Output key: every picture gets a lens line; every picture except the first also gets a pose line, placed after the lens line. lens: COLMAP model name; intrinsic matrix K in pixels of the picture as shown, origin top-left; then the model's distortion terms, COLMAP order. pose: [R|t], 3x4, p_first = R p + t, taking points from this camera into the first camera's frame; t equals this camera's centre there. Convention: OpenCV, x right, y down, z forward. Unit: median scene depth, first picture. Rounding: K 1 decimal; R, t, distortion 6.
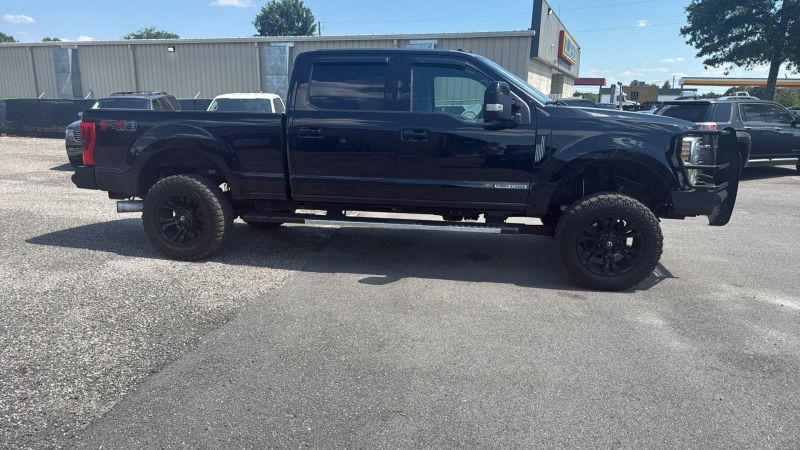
lens RADIAL K [[543.3, 0, 399.0], [0, 543.3, 224.1], [0, 0, 1]] dist [0.056050, -0.070434]
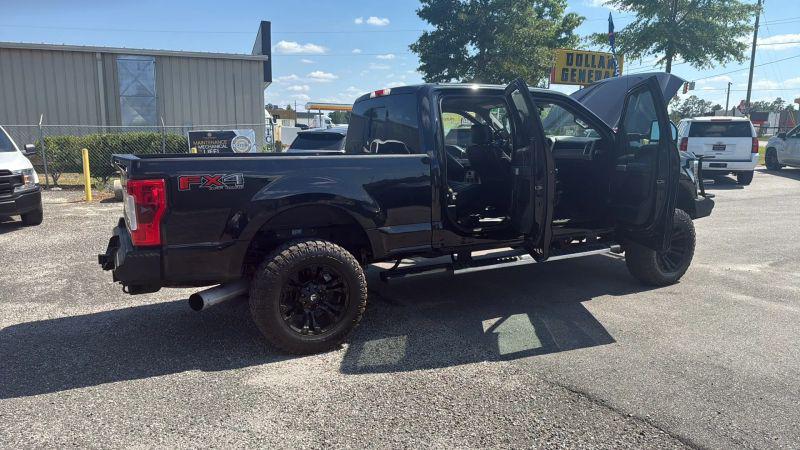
lens RADIAL K [[544.9, 0, 401.0], [0, 544.9, 226.8], [0, 0, 1]] dist [0.036633, -0.041009]
pose [[0.779356, -0.122082, 0.614573, -0.758148], [0.141501, 0.989789, 0.017176, -0.103702], [-0.610395, 0.073576, 0.788673, 0.331200]]
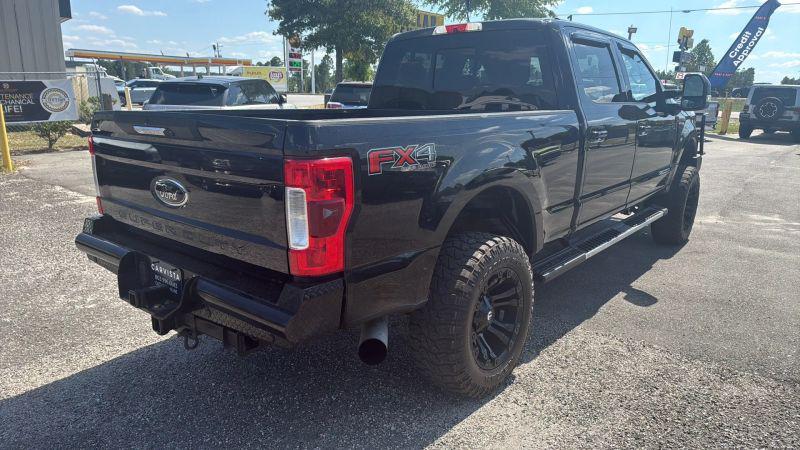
lens RADIAL K [[540.3, 0, 412.5], [0, 540.3, 227.8], [0, 0, 1]] dist [0.051203, -0.064445]
pose [[0.478660, -0.220154, 0.849951, -0.866819], [0.173714, 0.972663, 0.154110, -0.190087], [-0.860644, 0.073882, 0.503819, 0.796398]]
